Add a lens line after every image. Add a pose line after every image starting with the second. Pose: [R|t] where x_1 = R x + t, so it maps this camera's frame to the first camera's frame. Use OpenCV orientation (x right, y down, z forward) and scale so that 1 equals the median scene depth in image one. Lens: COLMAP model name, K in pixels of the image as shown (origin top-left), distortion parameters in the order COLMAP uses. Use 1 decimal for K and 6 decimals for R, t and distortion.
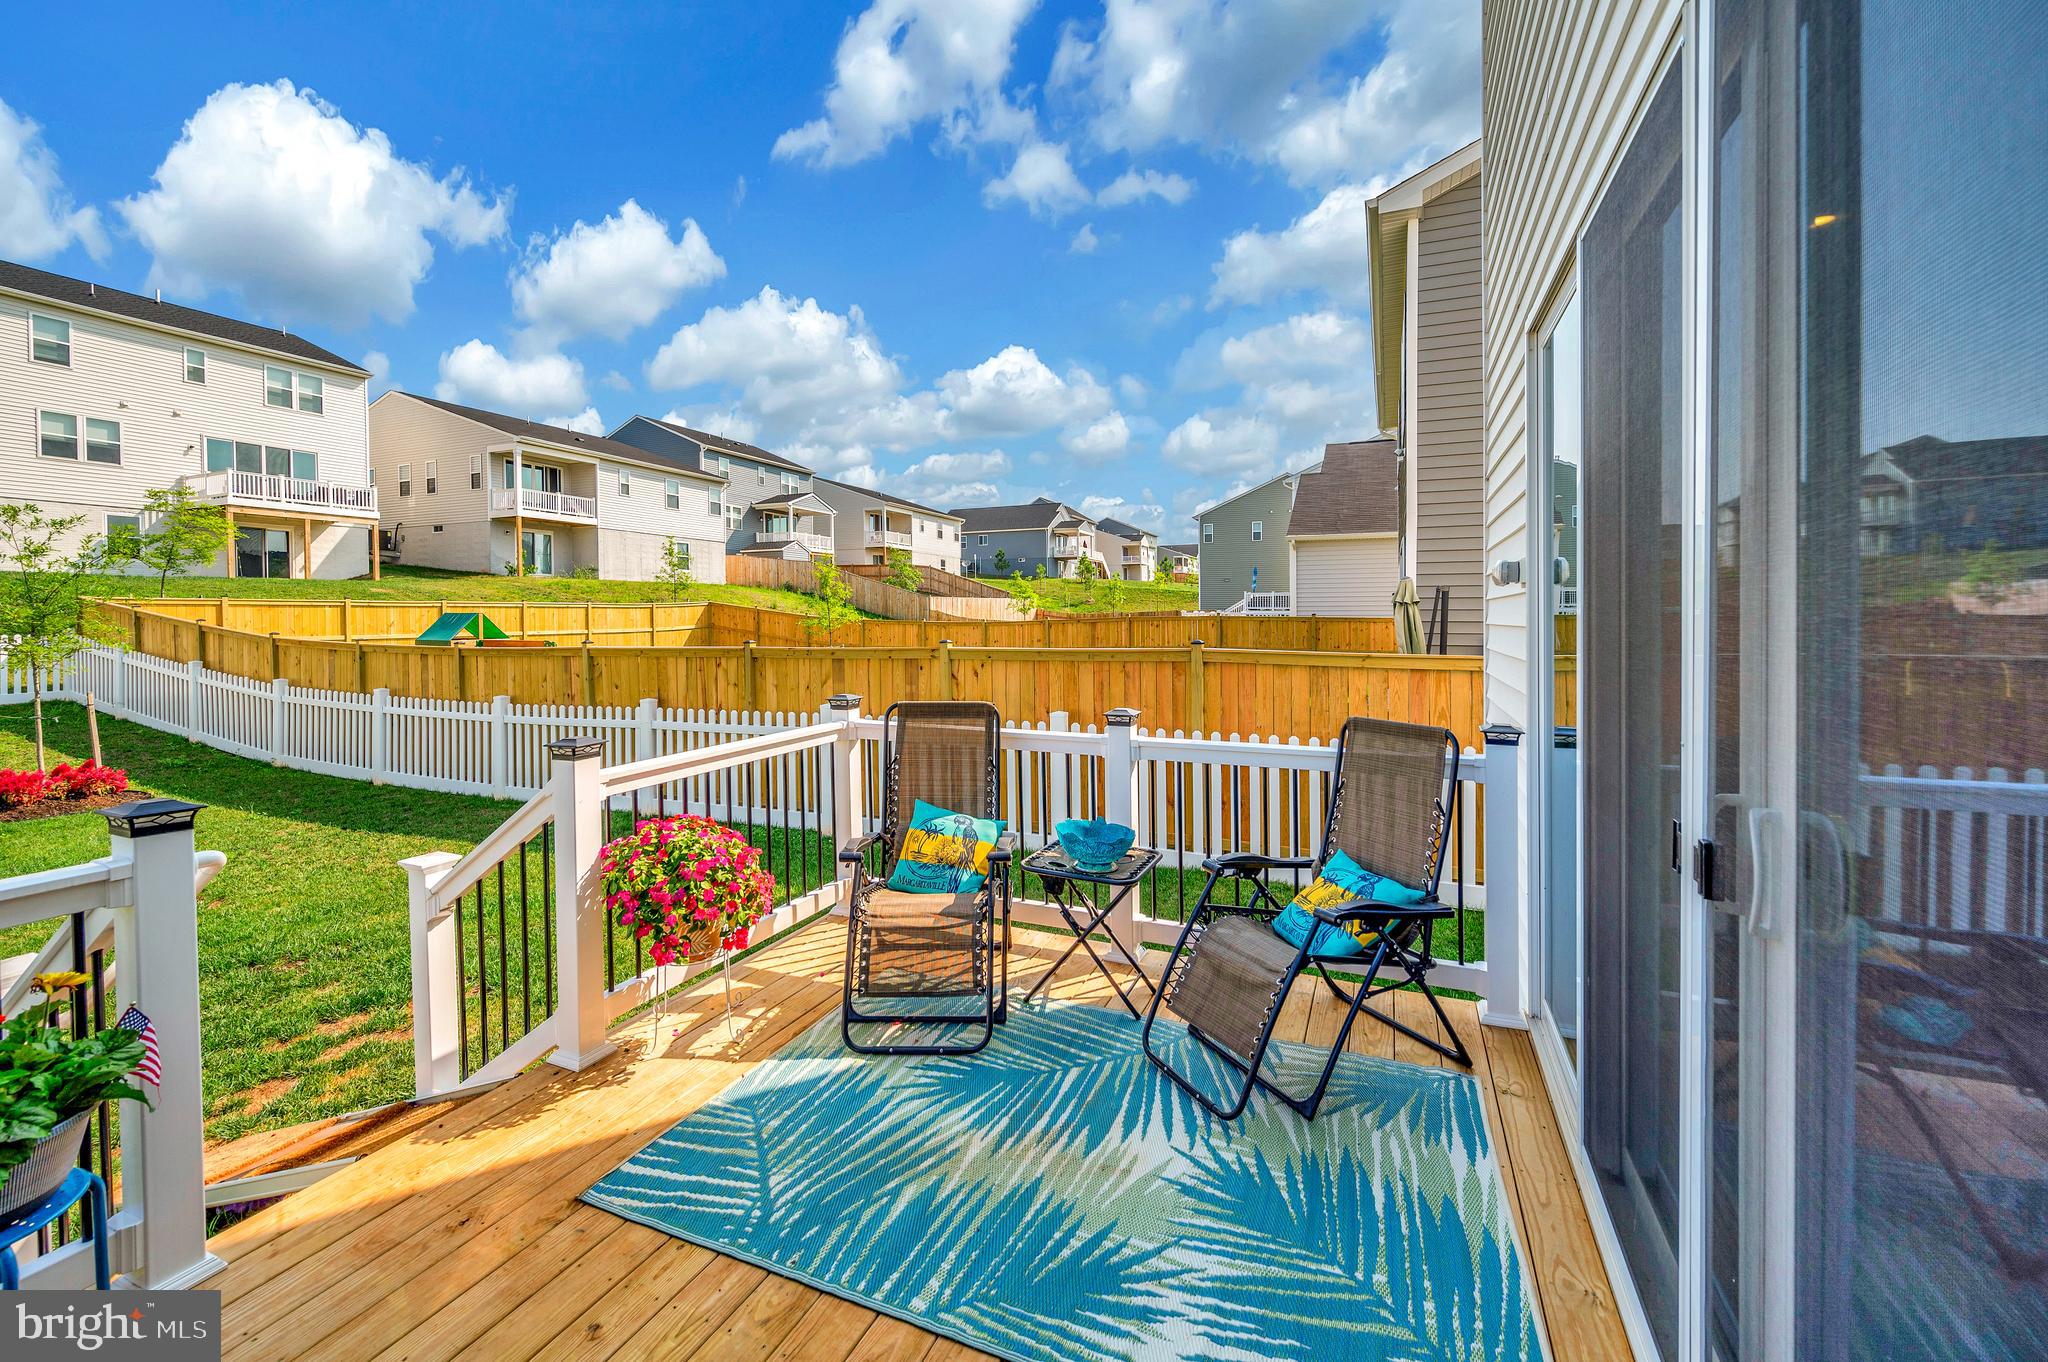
lens RADIAL K [[846.8, 0, 1020.1], [0, 846.8, 631.1], [0, 0, 1]] dist [-0.001296, 0.000039]
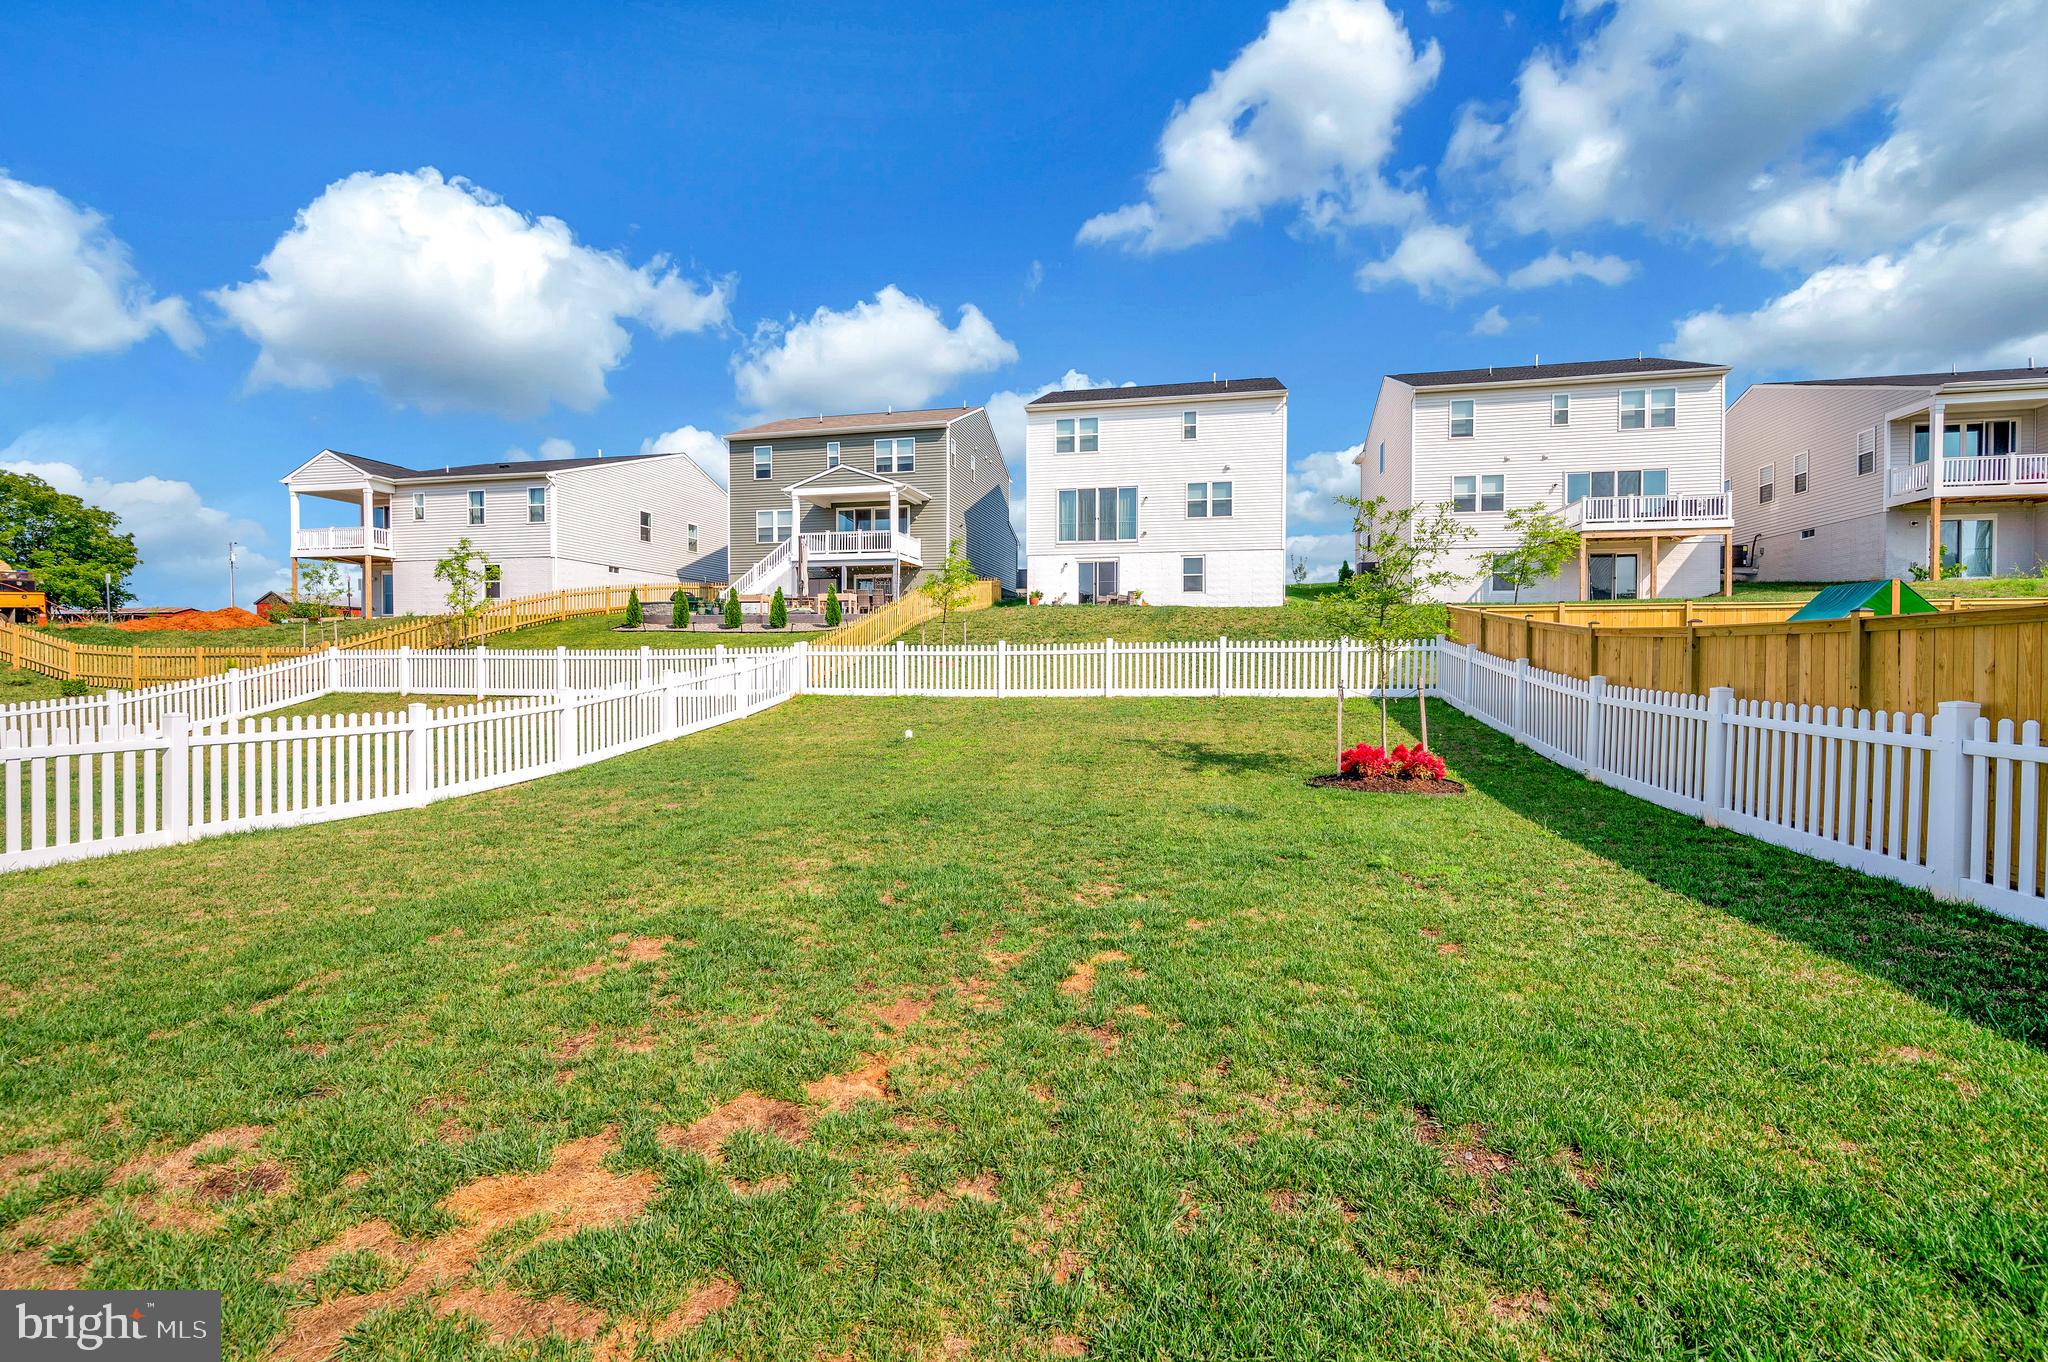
lens RADIAL K [[813.2, 0, 1042.6], [0, 813.2, 677.0], [0, 0, 1]] dist [-0.001491, 0.000114]
pose [[0.216747, 0.022634, -0.975965, -0.104591], [-0.019557, 0.999631, 0.018840, 0.026271], [0.976032, 0.015003, 0.217109, 0.144559]]
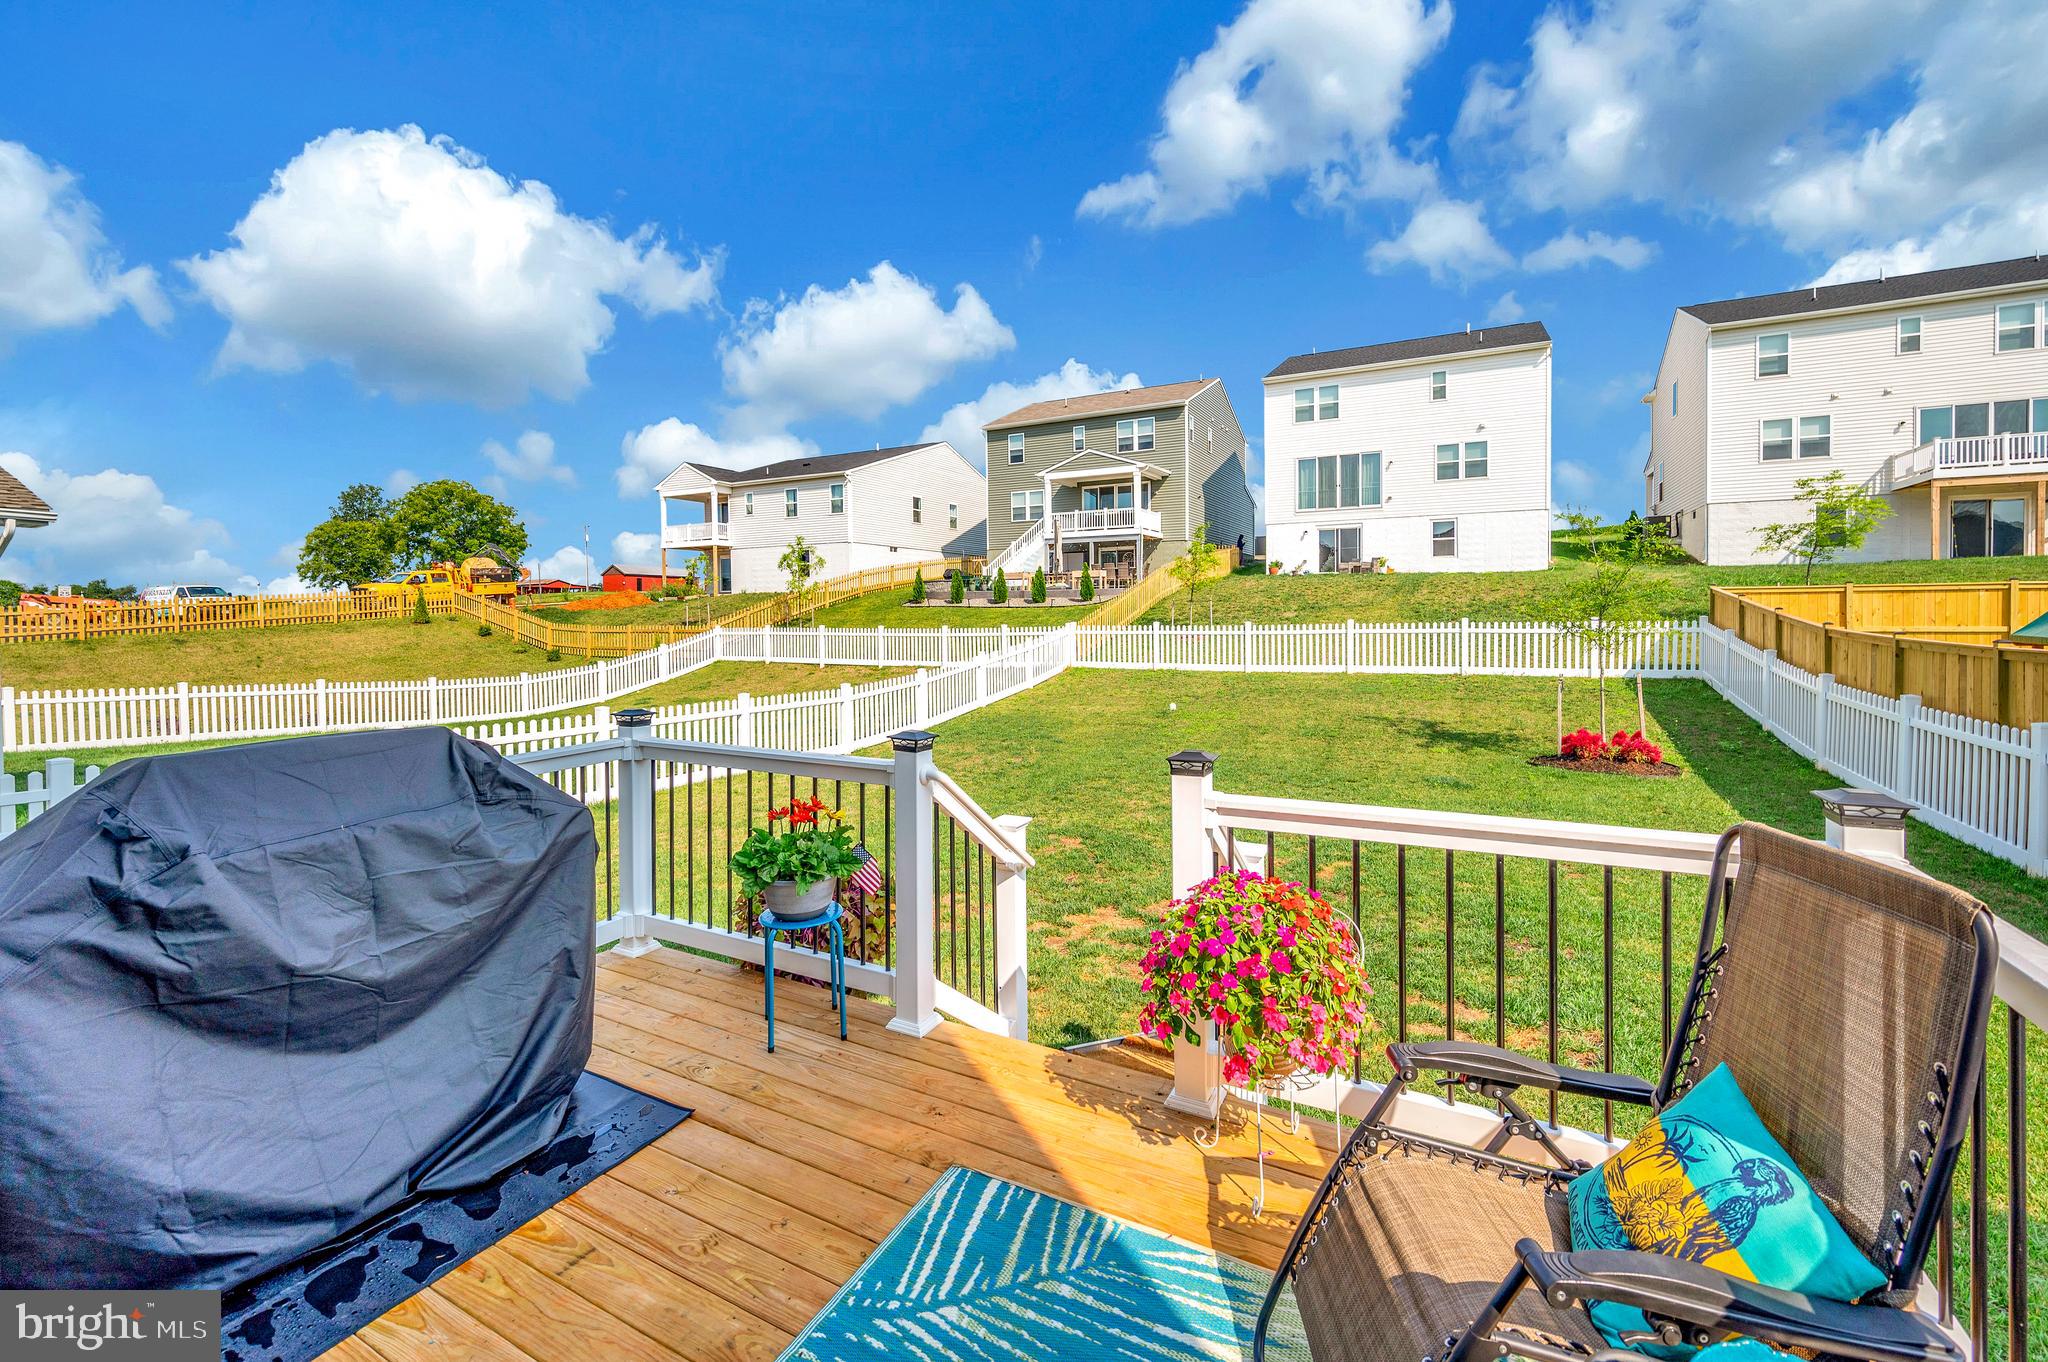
lens RADIAL K [[846.8, 0, 1020.1], [0, 846.8, 631.1], [0, 0, 1]] dist [-0.001296, 0.000039]
pose [[-0.075658, 0.025307, -0.996813, 0.045927], [-0.007099, 0.999639, 0.025918, -0.003276], [0.997109, 0.009037, -0.075451, 0.101295]]
